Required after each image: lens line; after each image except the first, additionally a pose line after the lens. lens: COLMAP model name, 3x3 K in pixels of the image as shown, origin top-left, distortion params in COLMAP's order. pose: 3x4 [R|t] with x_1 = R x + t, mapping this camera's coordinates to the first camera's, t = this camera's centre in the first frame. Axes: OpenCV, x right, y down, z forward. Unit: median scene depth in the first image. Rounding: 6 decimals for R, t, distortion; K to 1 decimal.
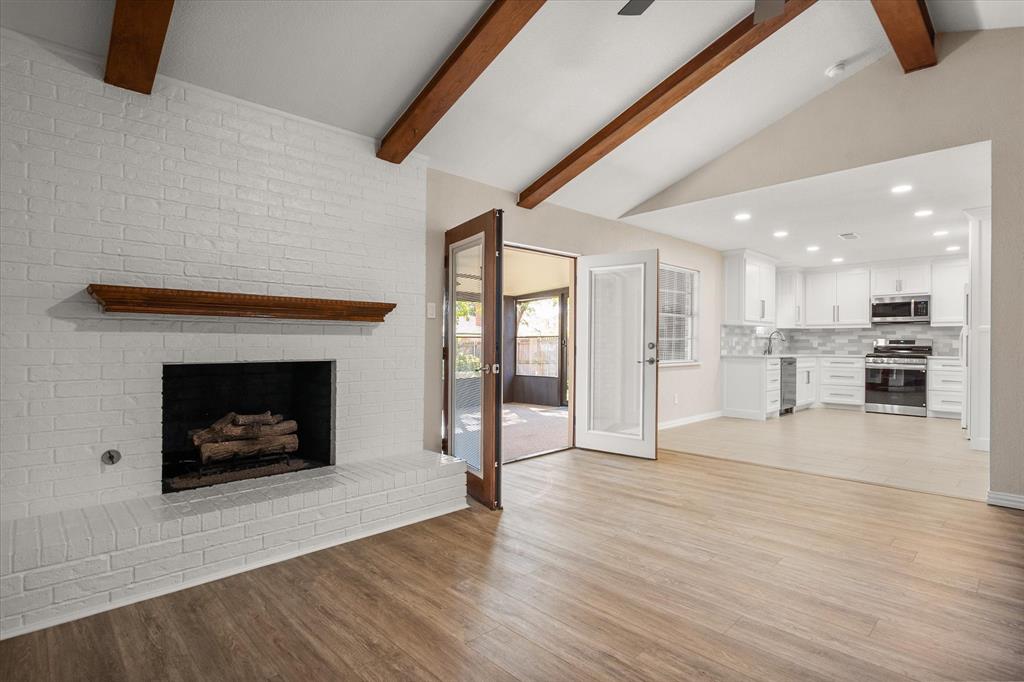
lens RADIAL K [[509.0, 0, 512.0], [0, 509.0, 341.0], [0, 0, 1]] dist [0.000590, 0.000046]
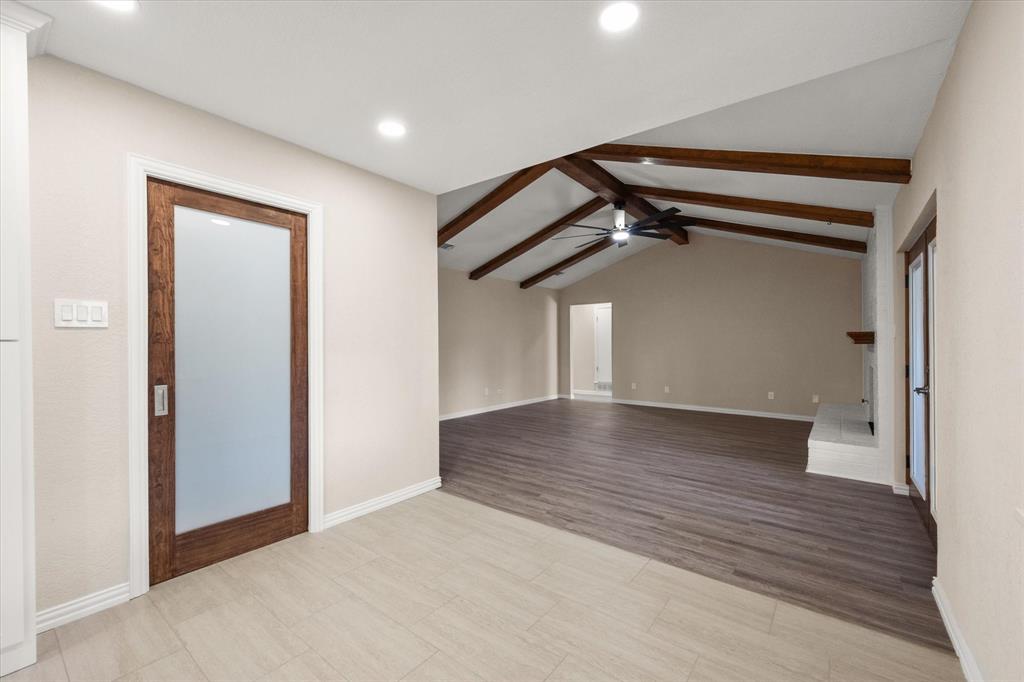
lens RADIAL K [[414.1, 0, 512.0], [0, 414.1, 341.0], [0, 0, 1]] dist [-0.000956, -0.000363]
pose [[-0.989967, -0.001832, -0.141286, 0.865707], [0.000073, 0.999909, -0.013475, -0.025996], [0.141297, -0.013350, -0.989877, 1.952498]]
